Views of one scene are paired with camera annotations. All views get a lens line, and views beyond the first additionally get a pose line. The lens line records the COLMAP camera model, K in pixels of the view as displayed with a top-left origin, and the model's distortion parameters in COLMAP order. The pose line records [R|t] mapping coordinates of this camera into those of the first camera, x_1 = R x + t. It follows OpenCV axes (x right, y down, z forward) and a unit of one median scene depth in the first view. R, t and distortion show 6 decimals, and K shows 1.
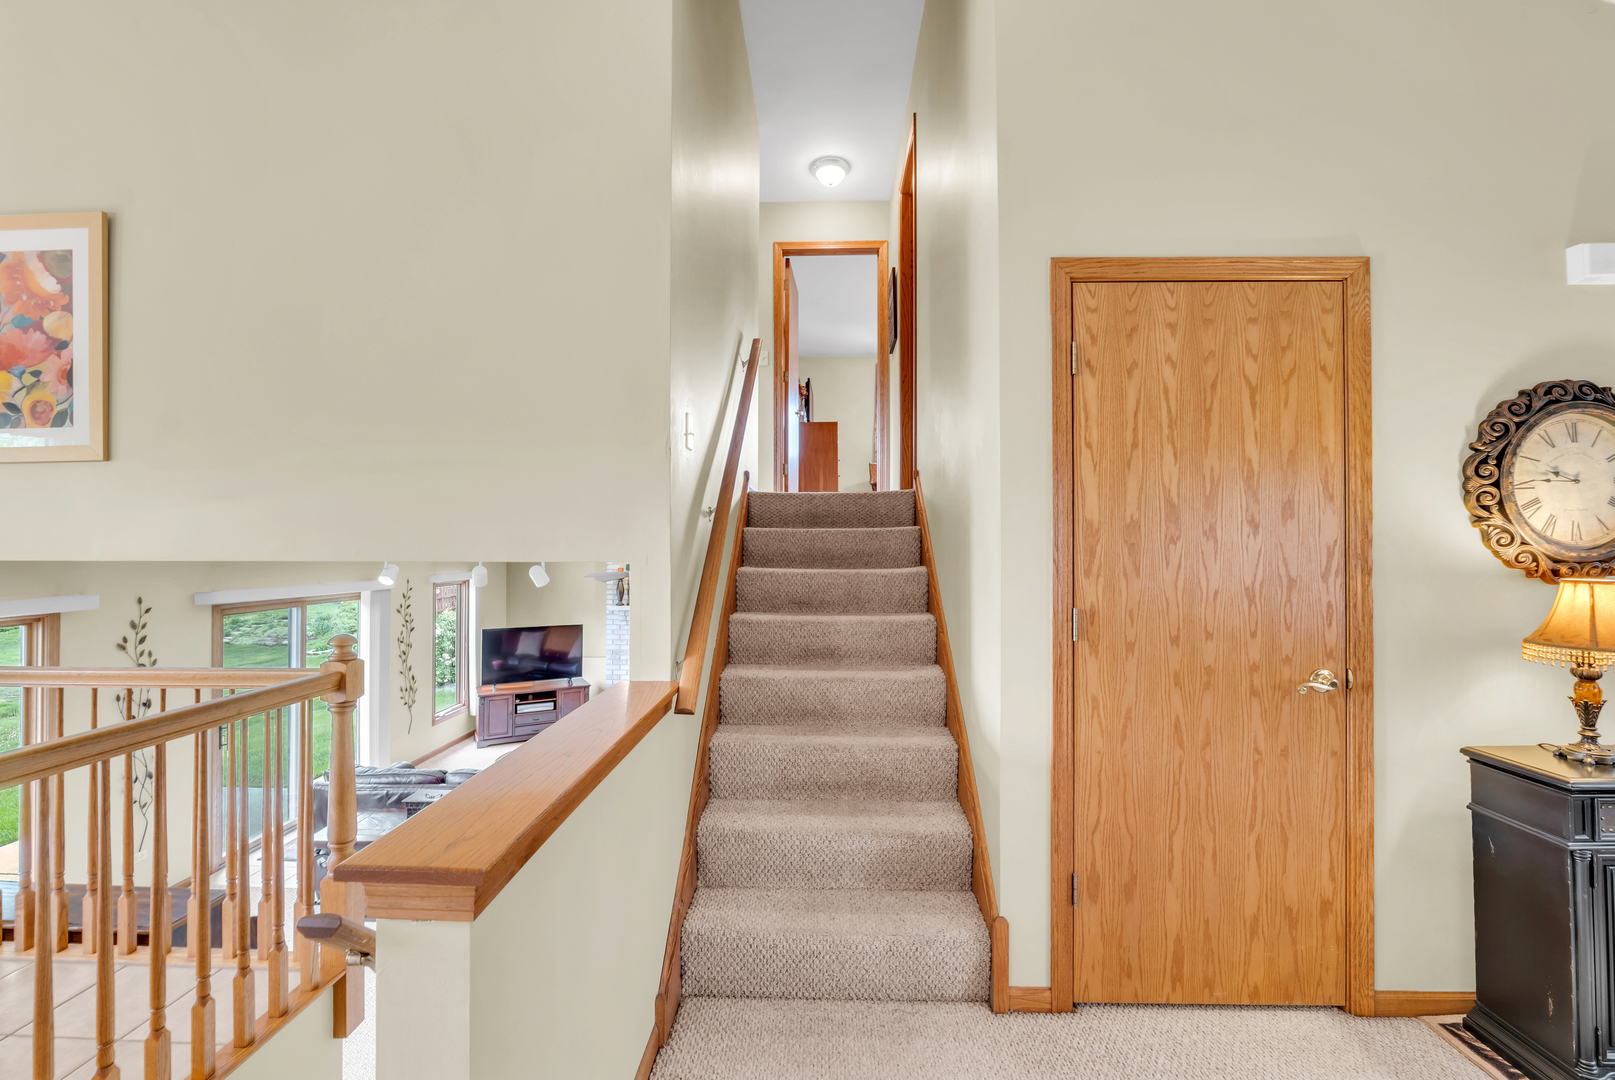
lens RADIAL K [[677.1, 0, 805.3], [0, 677.1, 537.5], [0, 0, 1]] dist [-0.010791, 0.000460]
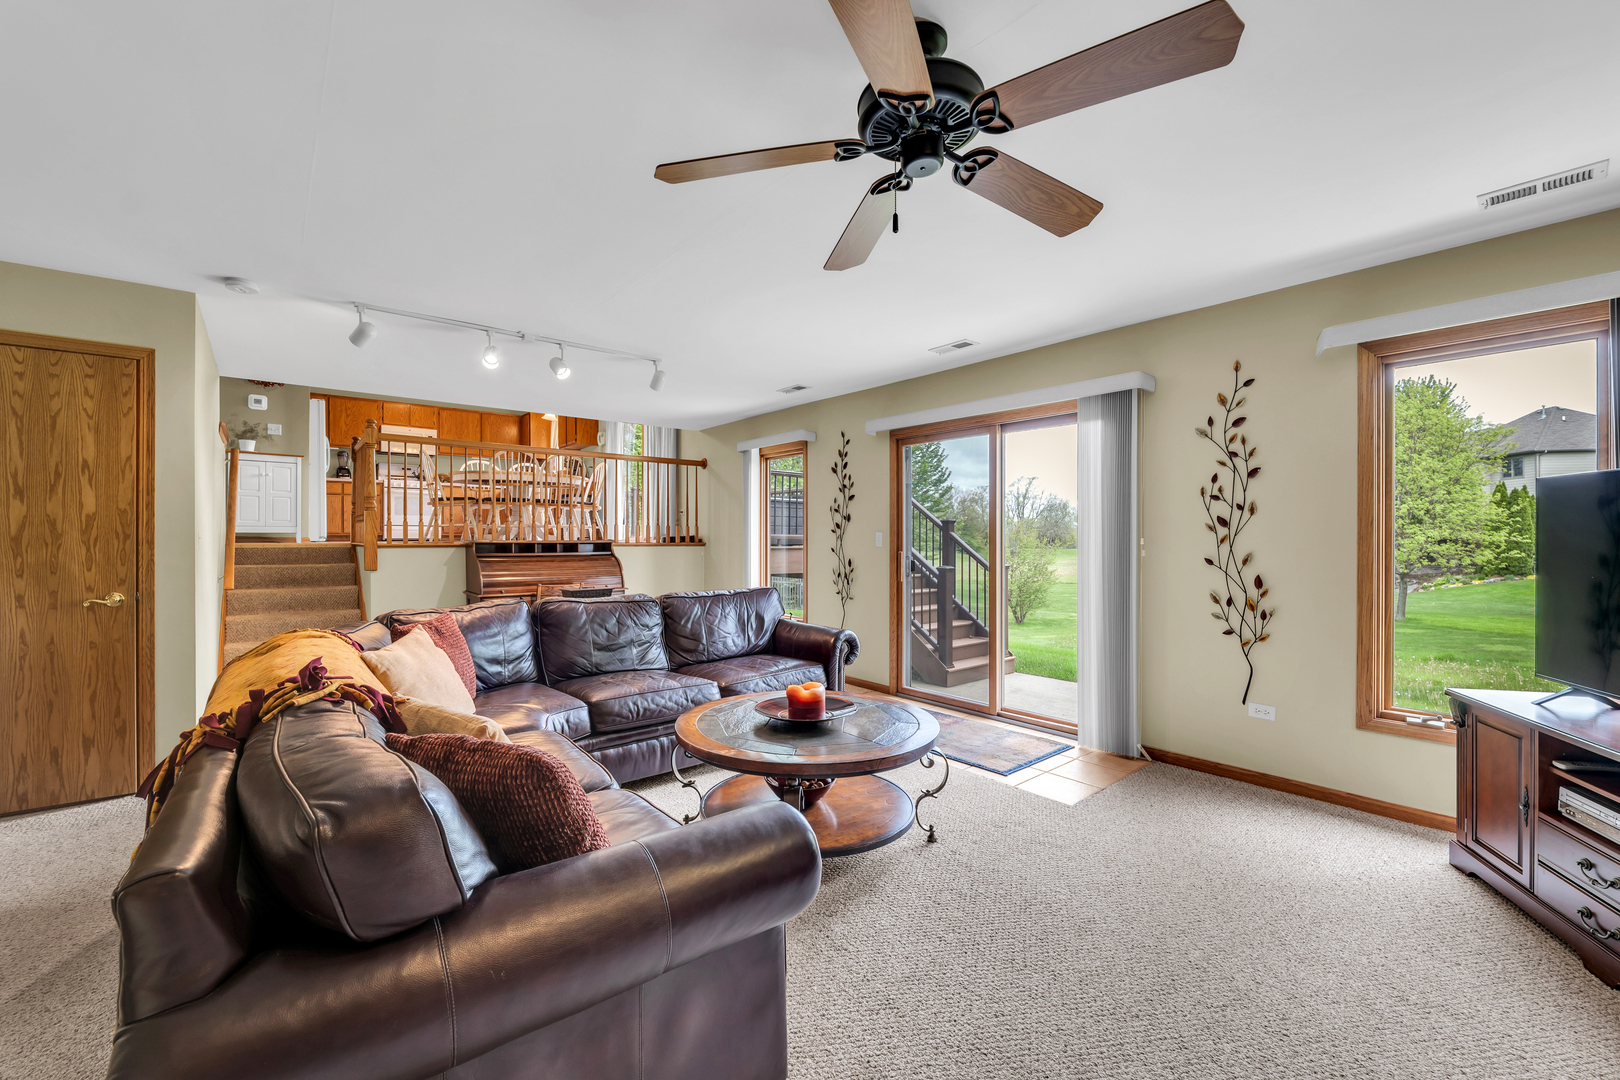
lens RADIAL K [[664.5, 0, 806.4], [0, 664.5, 540.9], [0, 0, 1]] dist [-0.009501, 0.000127]
pose [[-0.749276, -0.000070, -0.662258, -0.277892], [0.008137, 0.999924, -0.009312, 0.679171], [0.662208, -0.012366, -0.749218, 4.200554]]
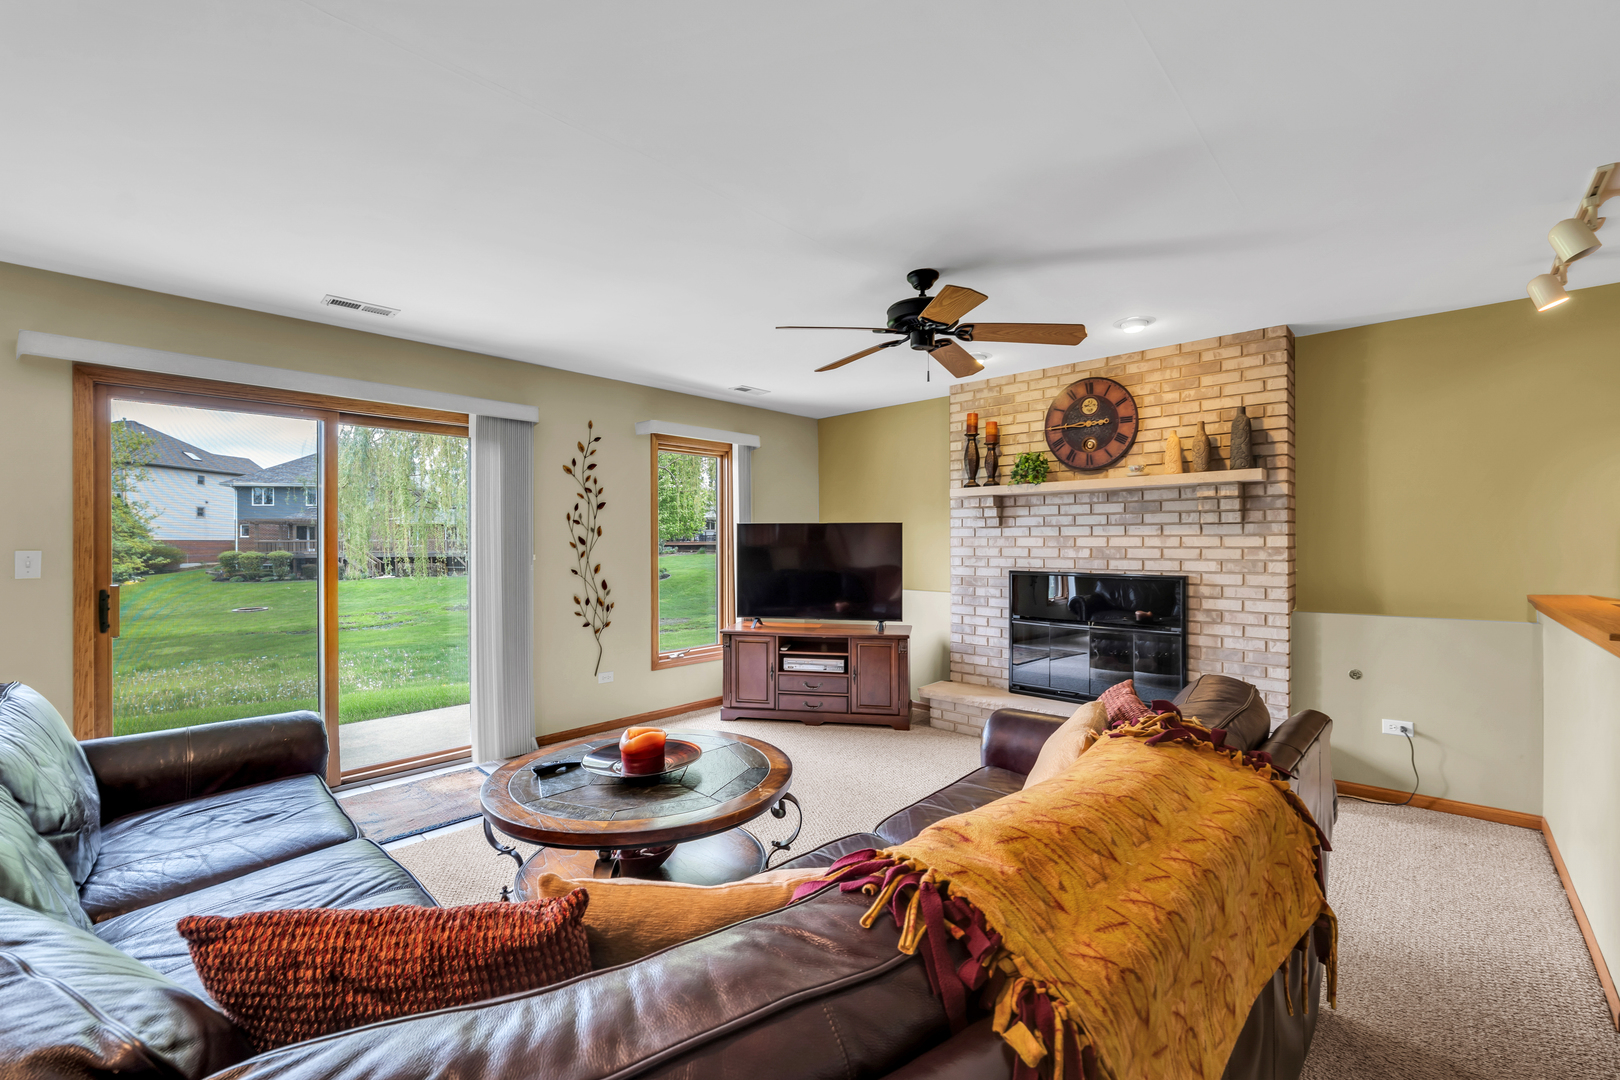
lens RADIAL K [[668.0, 0, 806.5], [0, 668.0, 543.2], [0, 0, 1]] dist [-0.010165, -0.000300]
pose [[0.752091, -0.003809, -0.659048, -0.169750], [0.014765, 0.999830, 0.011071, 0.618218], [0.658894, -0.018057, 0.752019, 2.482868]]
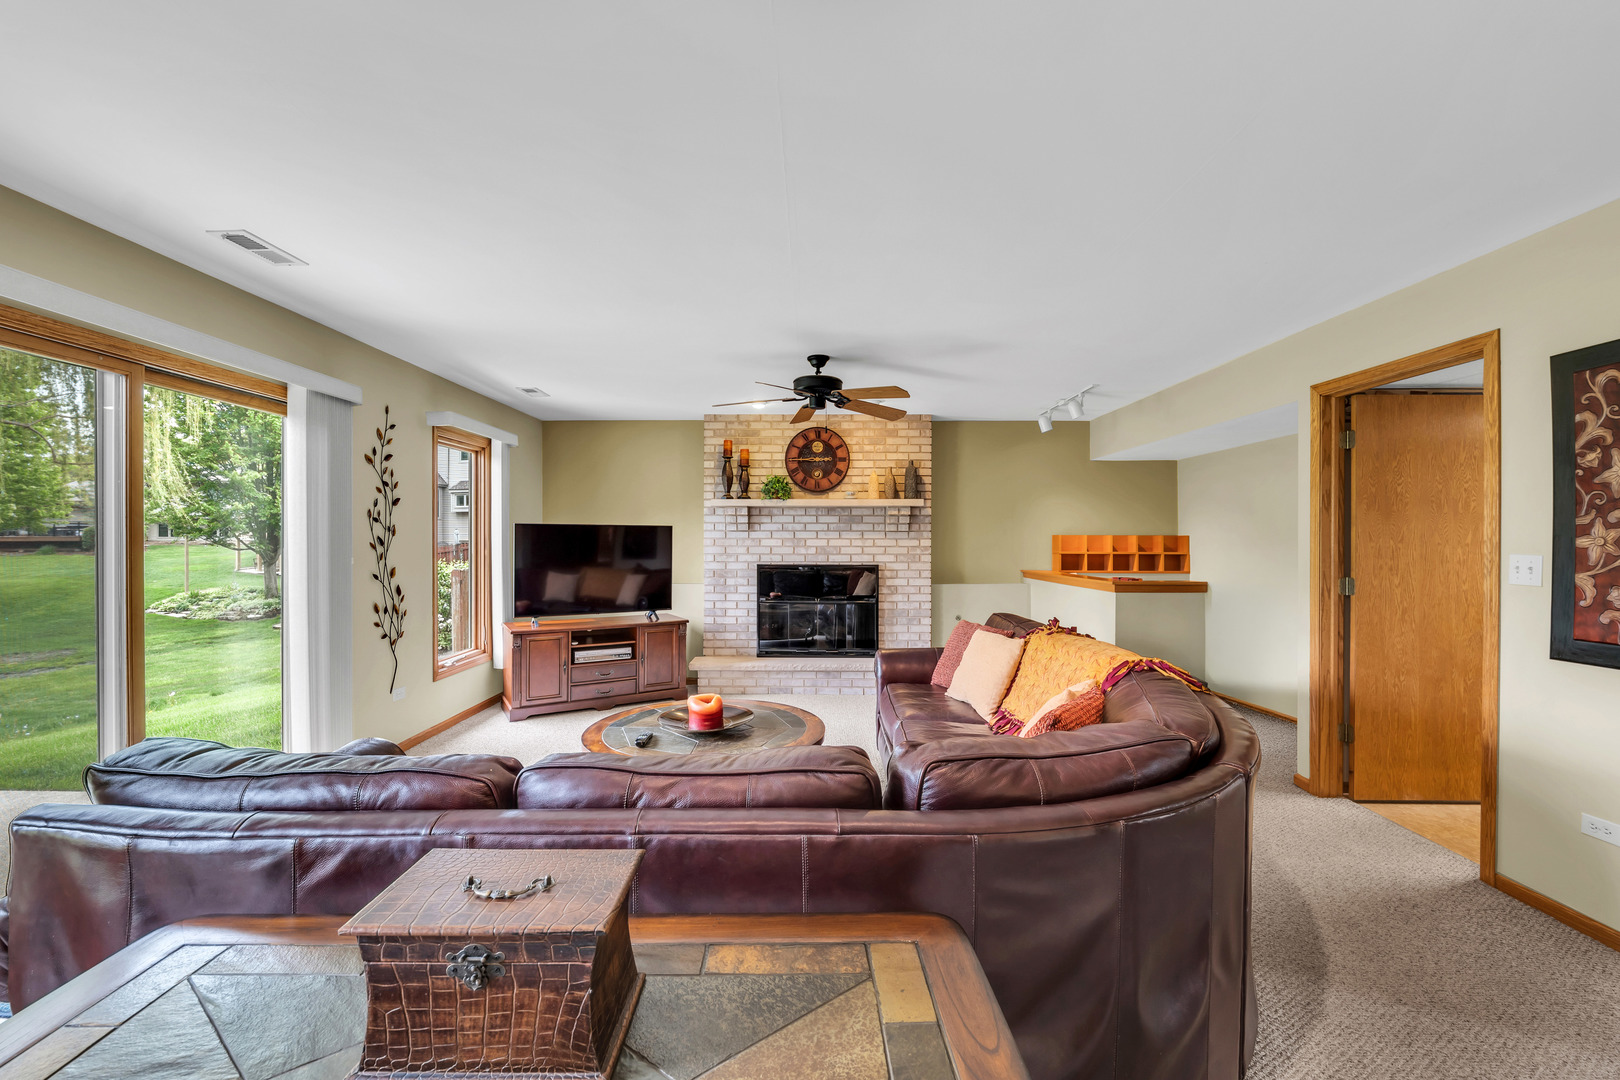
lens RADIAL K [[664.5, 0, 806.4], [0, 664.5, 540.9], [0, 0, 1]] dist [-0.009501, 0.000127]
pose [[0.999645, -0.001079, 0.026634, -0.990757], [0.000582, 0.999826, 0.018654, 0.588214], [-0.026649, -0.018632, 0.999471, 1.701700]]
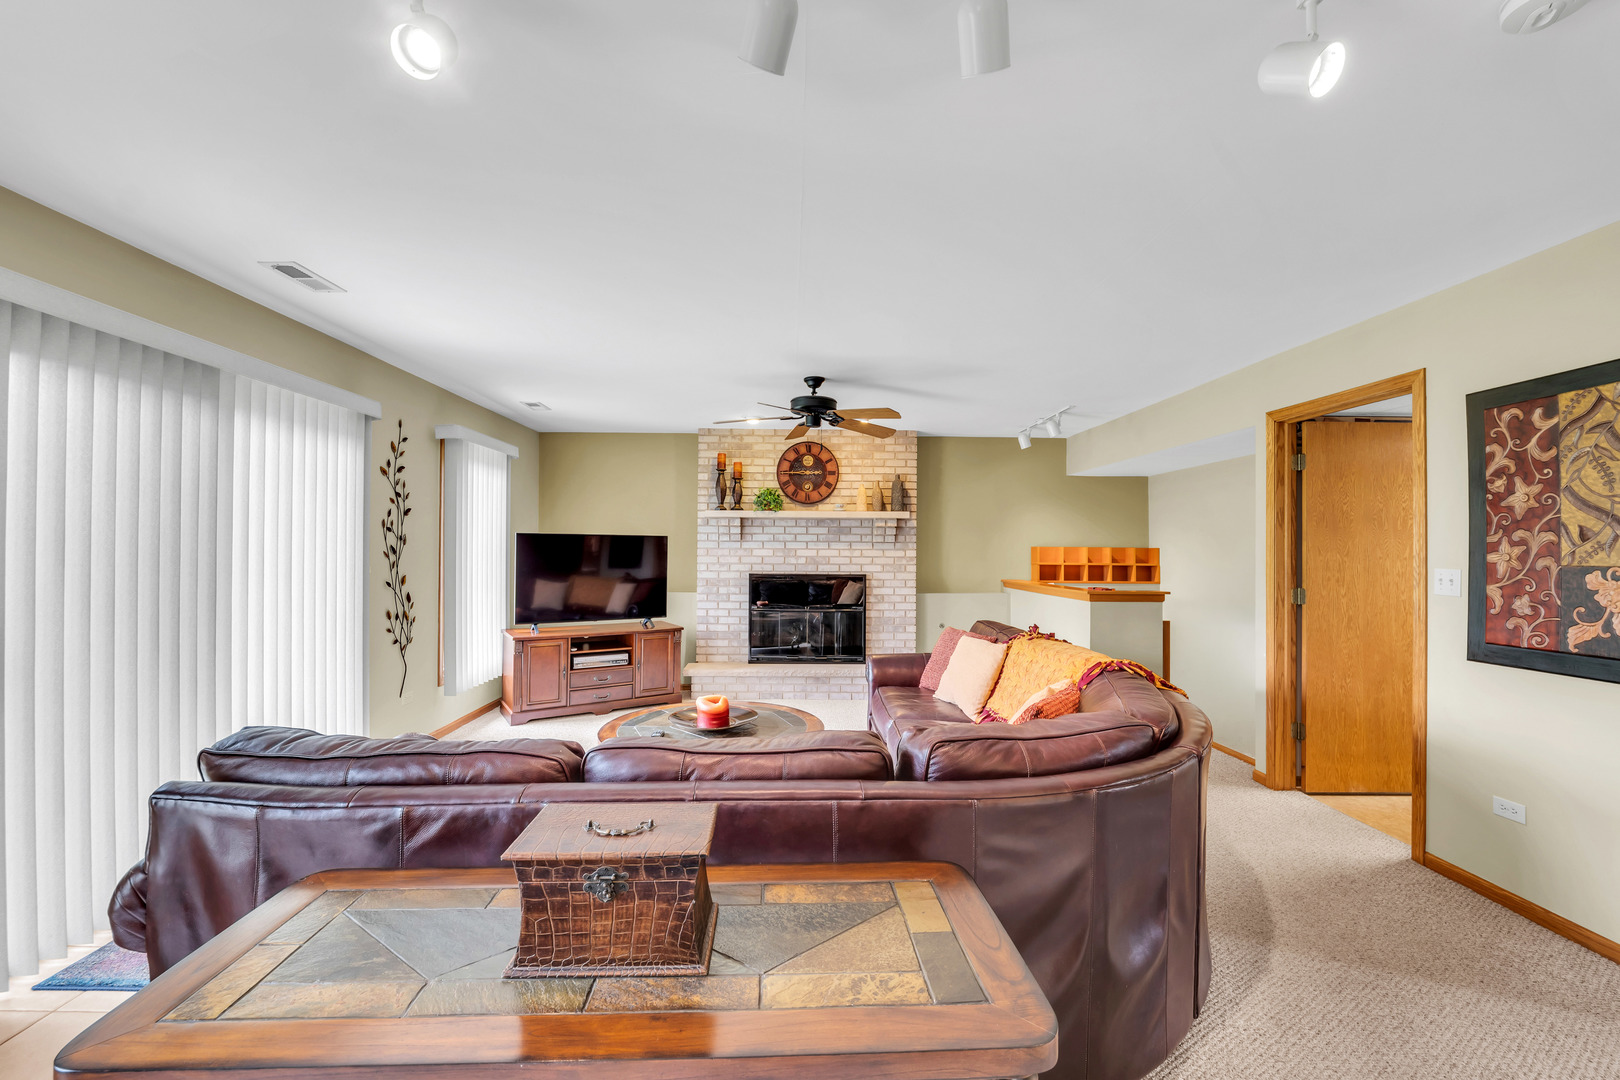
lens RADIAL K [[668.0, 0, 806.5], [0, 668.0, 543.2], [0, 0, 1]] dist [-0.010165, -0.000300]
pose [[0.998207, 0.004606, 0.059681, -1.050472], [-0.005152, 0.999946, 0.008993, 0.578913], [-0.059636, -0.009284, 0.998177, 1.578801]]
